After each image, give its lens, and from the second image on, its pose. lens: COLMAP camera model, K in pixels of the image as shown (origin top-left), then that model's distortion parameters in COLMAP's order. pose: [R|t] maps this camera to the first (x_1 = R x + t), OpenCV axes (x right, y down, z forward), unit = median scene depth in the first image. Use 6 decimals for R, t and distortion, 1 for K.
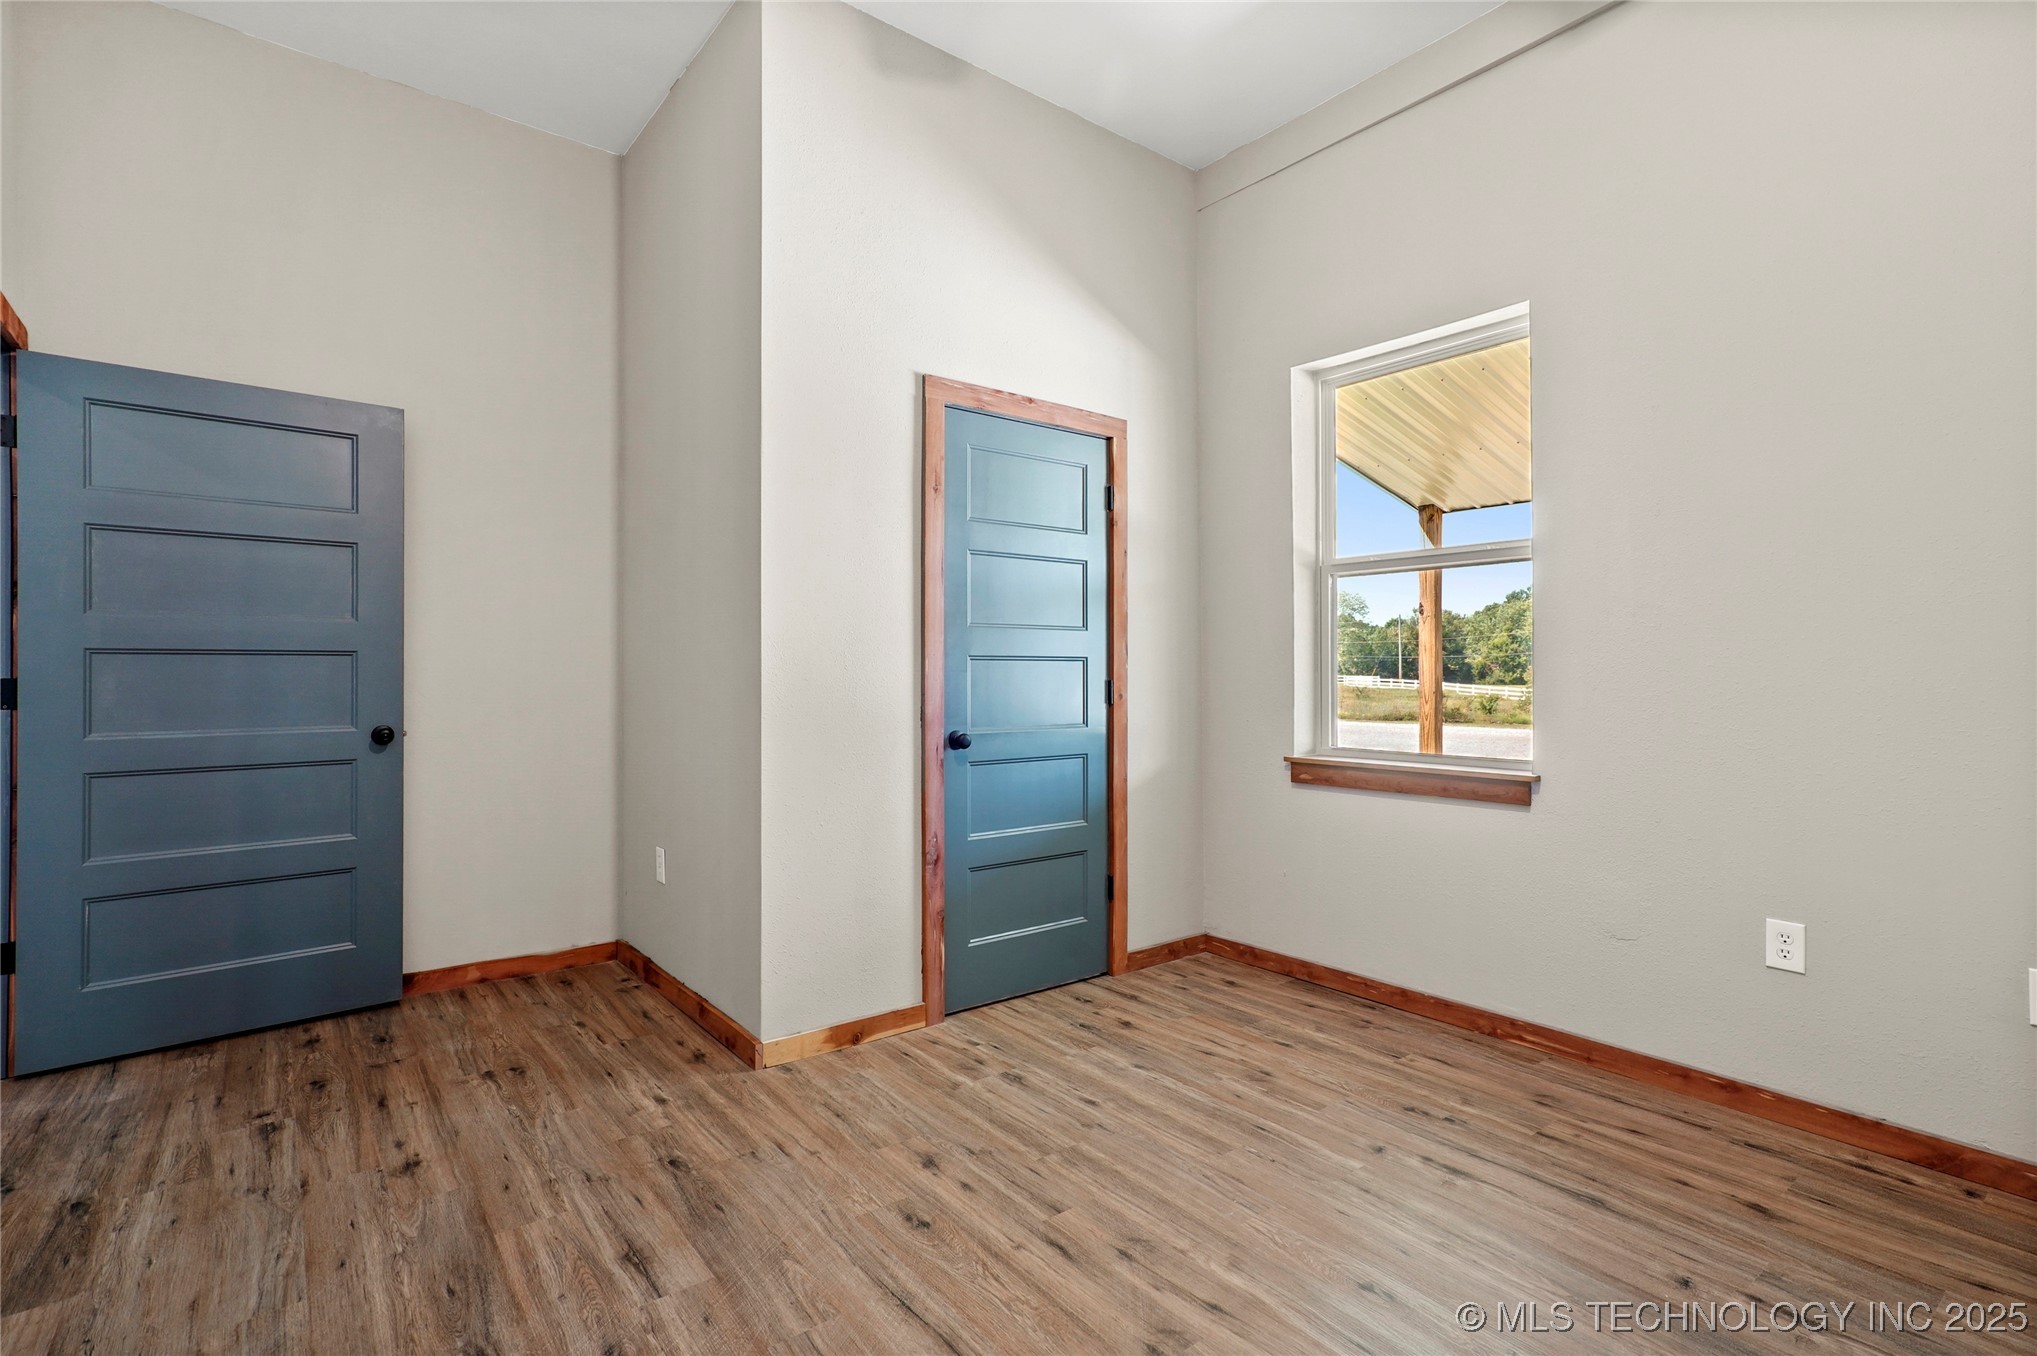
lens RADIAL K [[963.9, 0, 1011.4], [0, 963.9, 676.2], [0, 0, 1]] dist [0.001916, 0.003705]
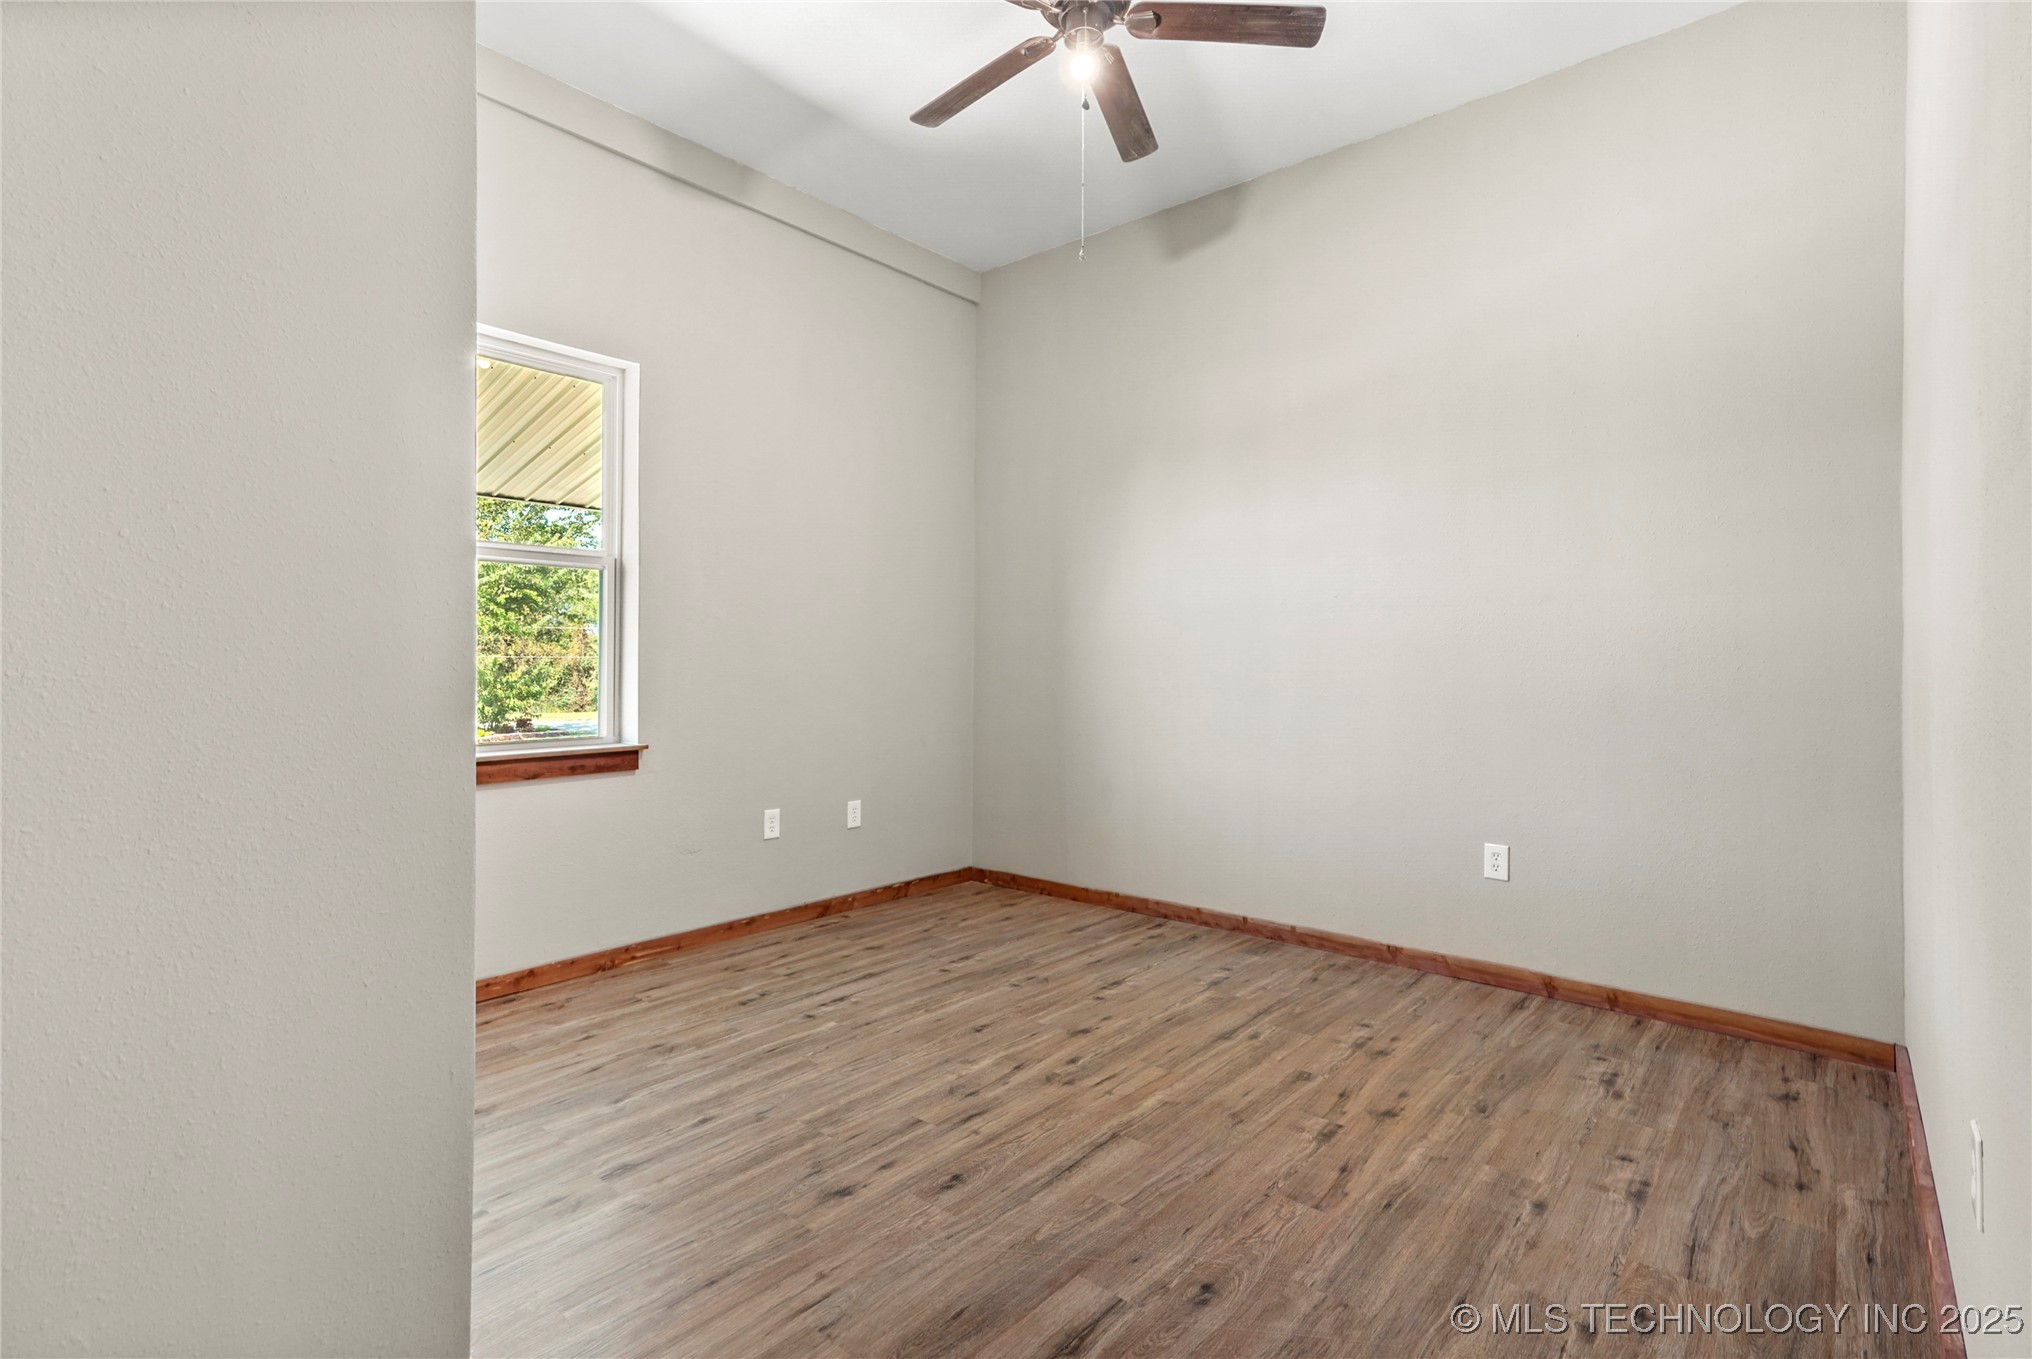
lens RADIAL K [[961.6, 0, 1003.3], [0, 961.6, 680.1], [0, 0, 1]] dist [0.001916, 0.003705]
pose [[-0.195983, -0.019478, 0.980414, -0.967328], [0.000154, 0.999802, 0.019894, -0.006441], [-0.980607, 0.004049, -0.195941, 0.980317]]
